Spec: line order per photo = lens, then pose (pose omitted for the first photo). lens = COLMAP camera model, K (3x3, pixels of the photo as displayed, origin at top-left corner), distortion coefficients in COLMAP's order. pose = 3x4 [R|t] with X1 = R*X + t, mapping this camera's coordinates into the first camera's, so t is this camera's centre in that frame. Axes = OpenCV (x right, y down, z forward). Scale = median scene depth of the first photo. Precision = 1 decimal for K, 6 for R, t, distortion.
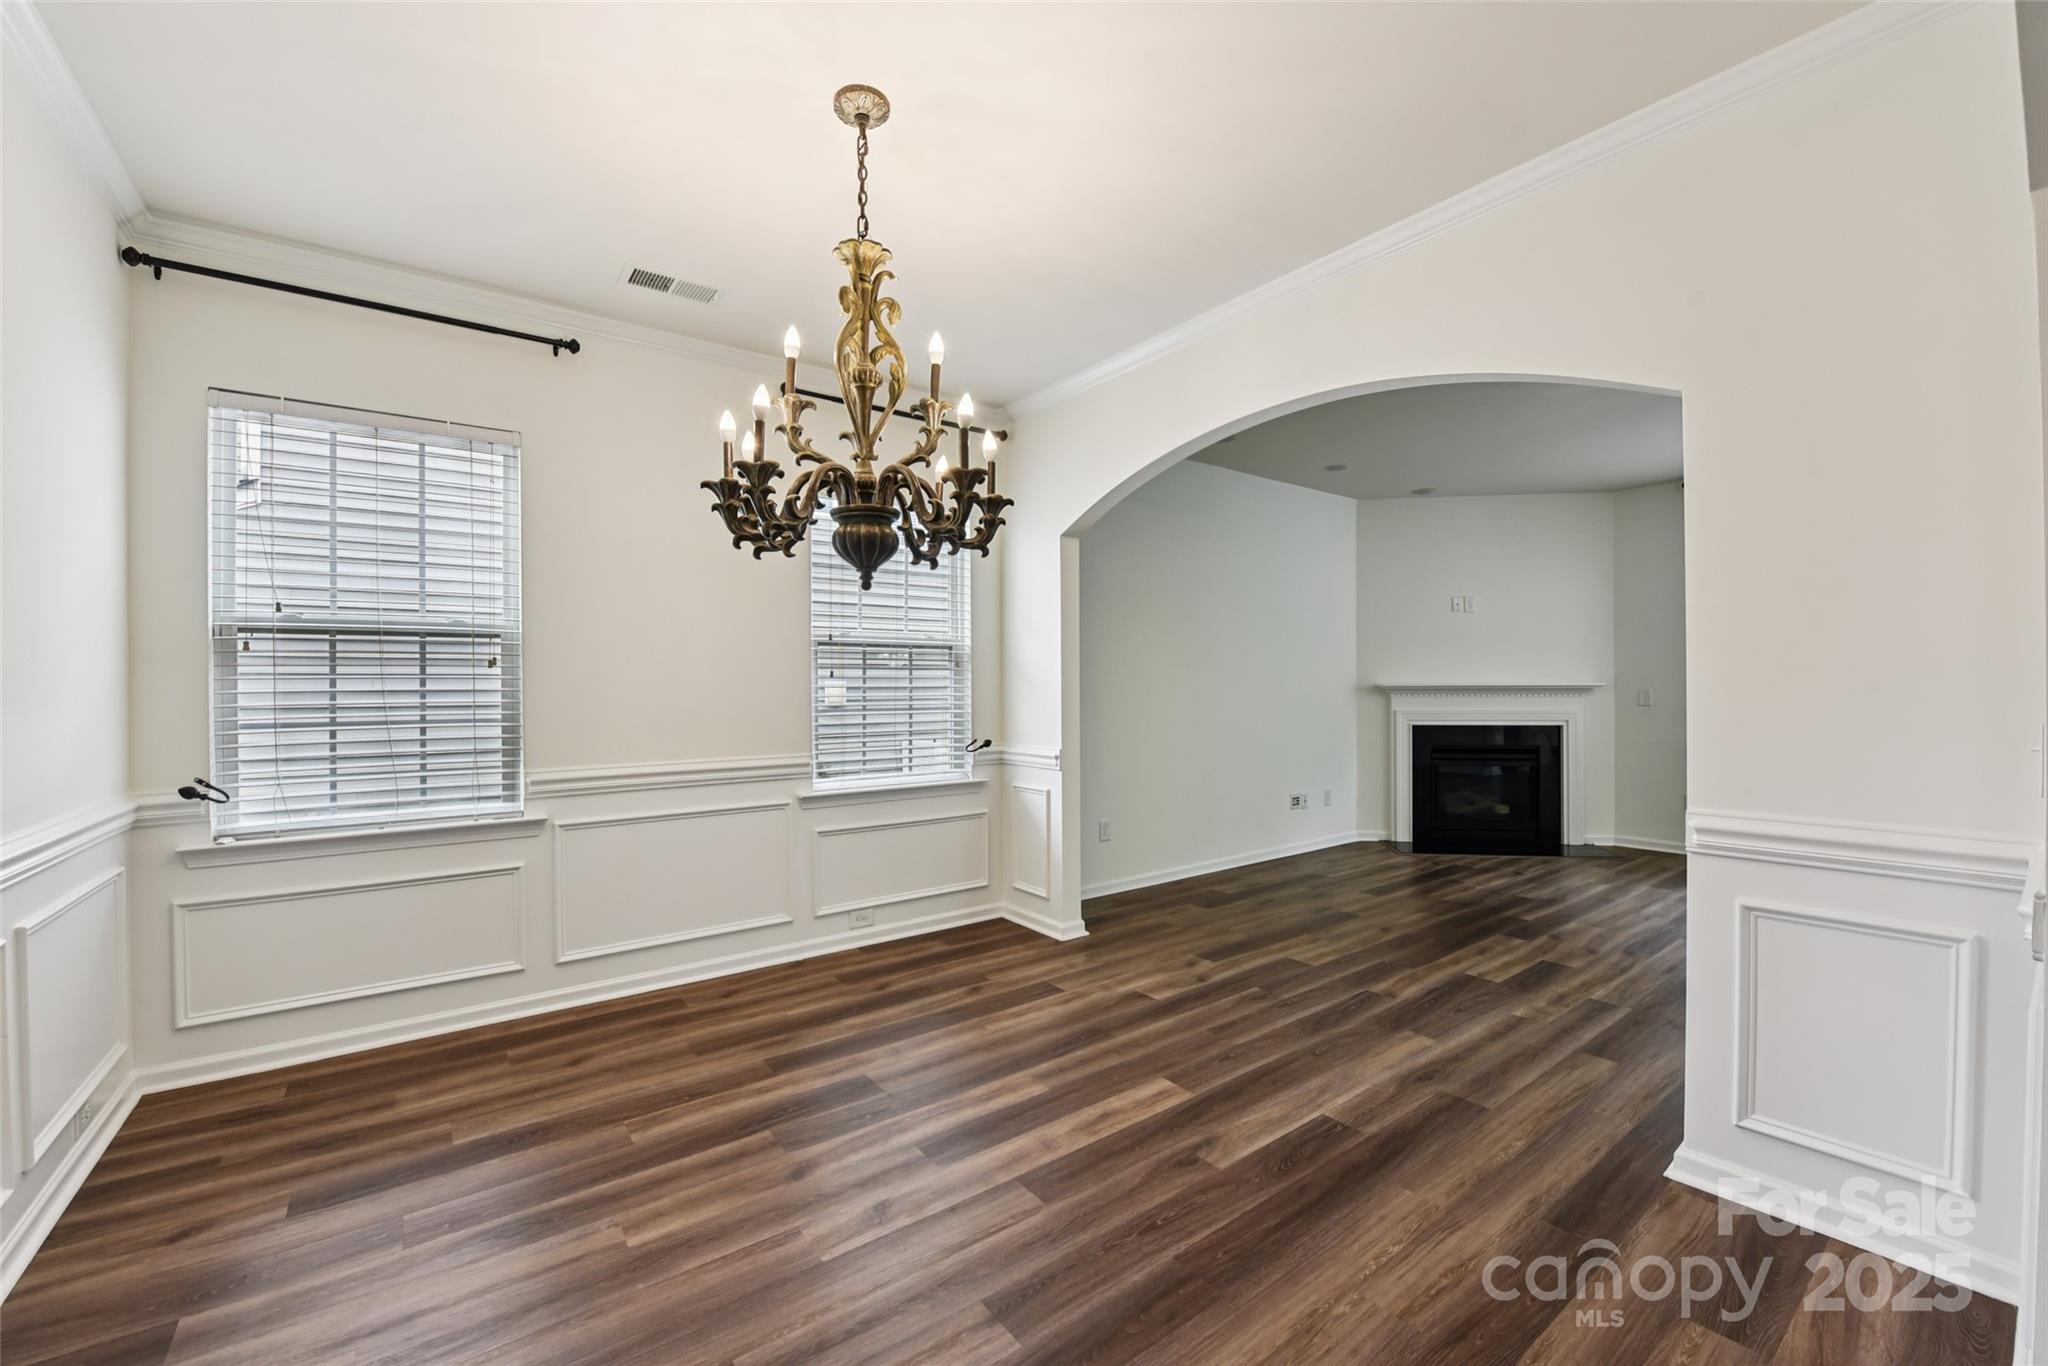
lens RADIAL K [[814.0, 0, 1025.9], [0, 814.0, 689.9], [0, 0, 1]] dist [-0.011198, -0.006061]
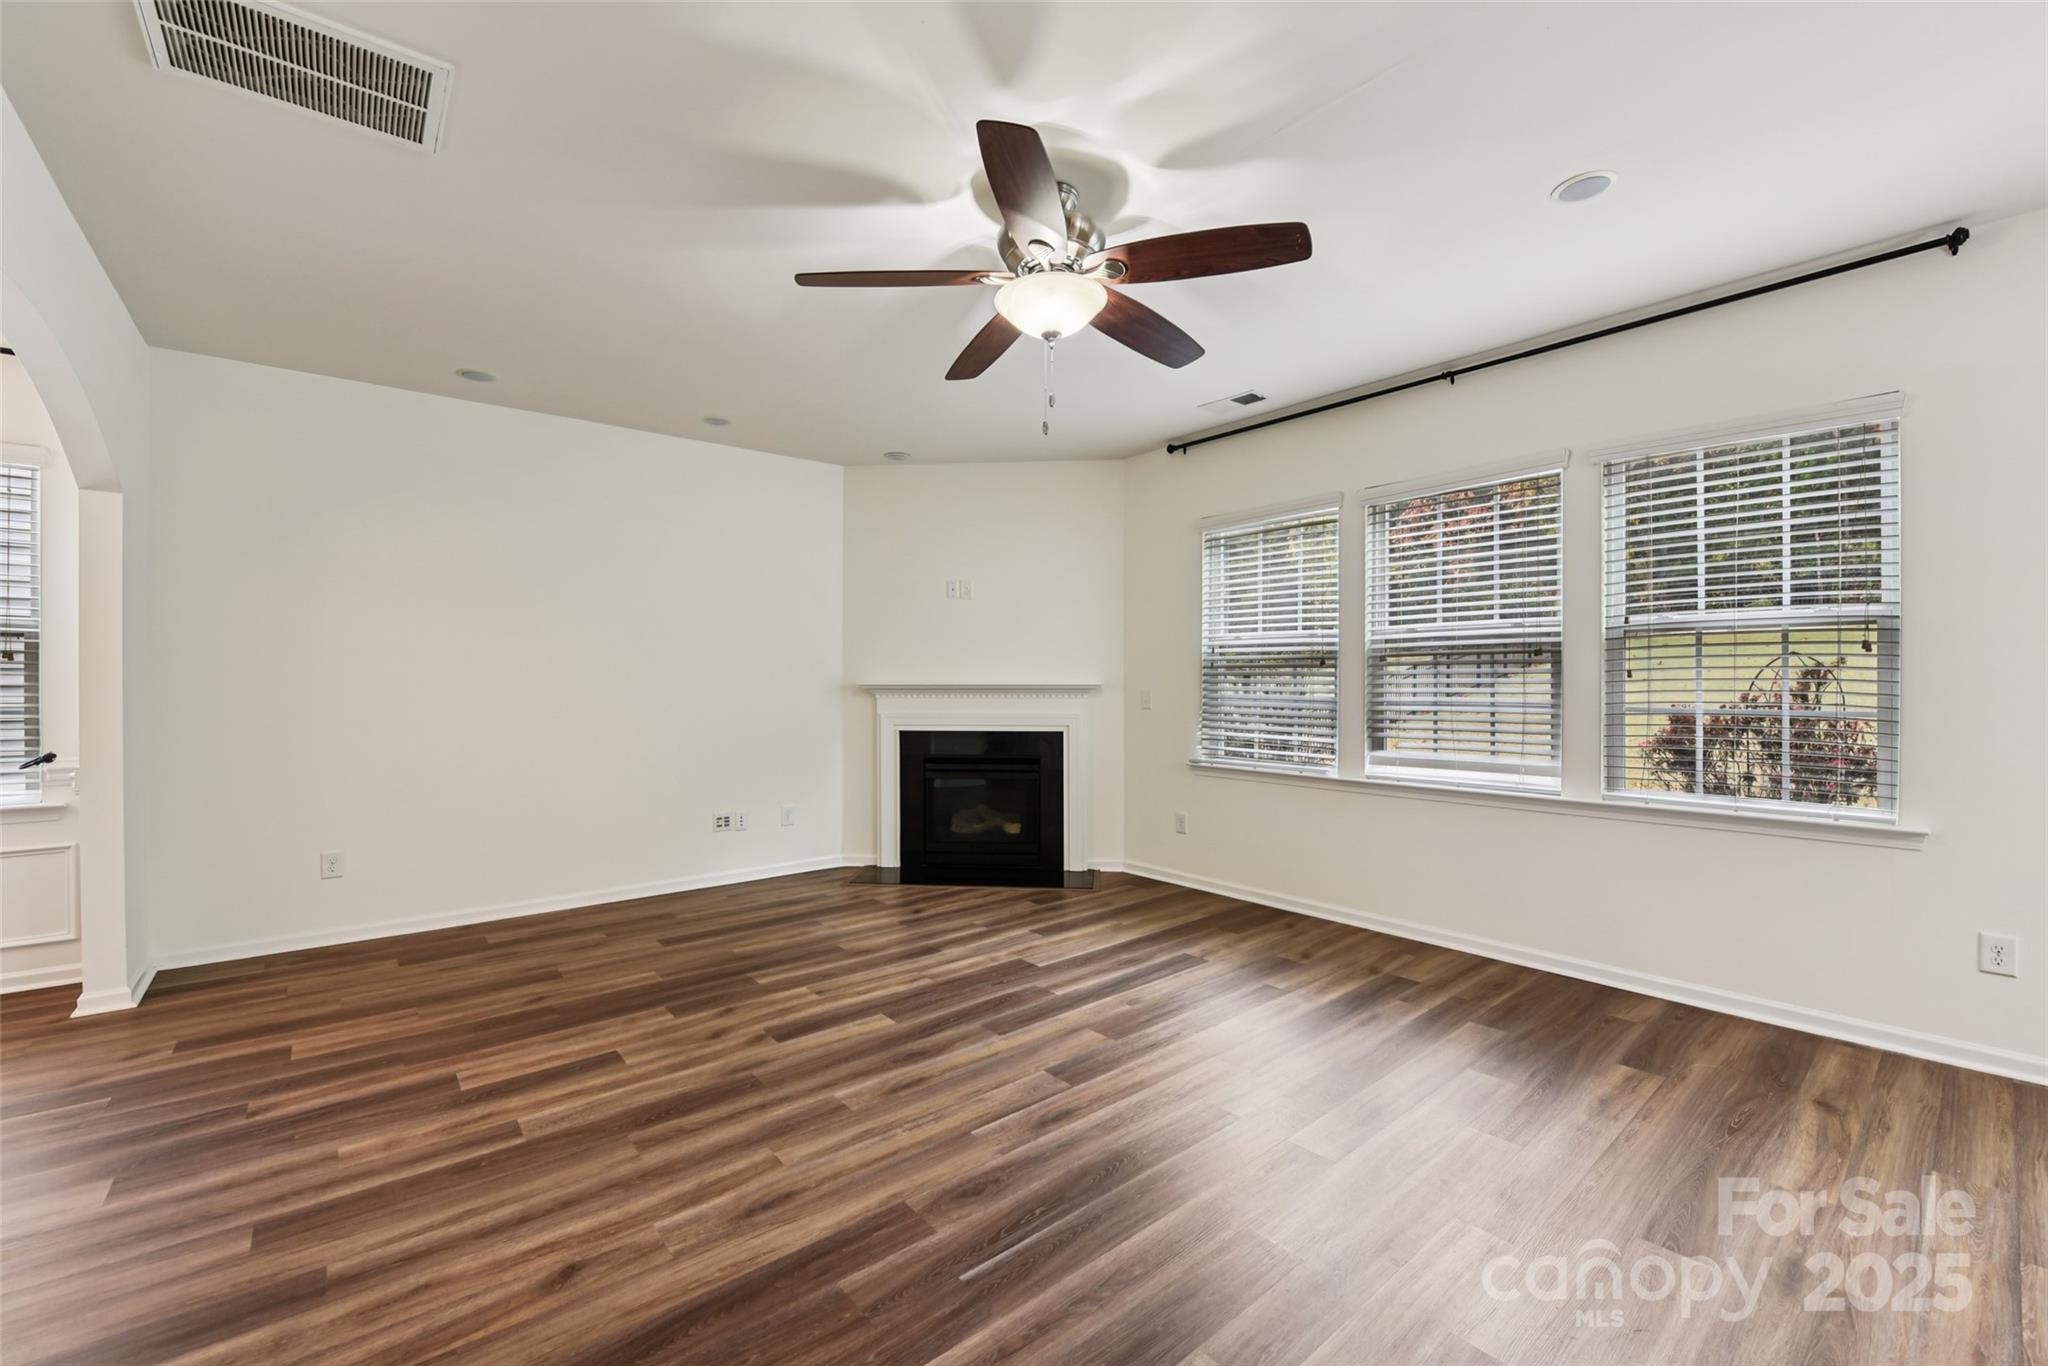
lens RADIAL K [[830.9, 0, 1024.0], [0, 830.9, 683.0], [0, 0, 1]] dist [-0.017313, -0.001155]
pose [[0.998711, 0.002373, 0.050702, 1.109185], [-0.002166, 0.999989, -0.004134, -0.006468], [-0.050711, 0.004019, 0.998705, 0.239638]]
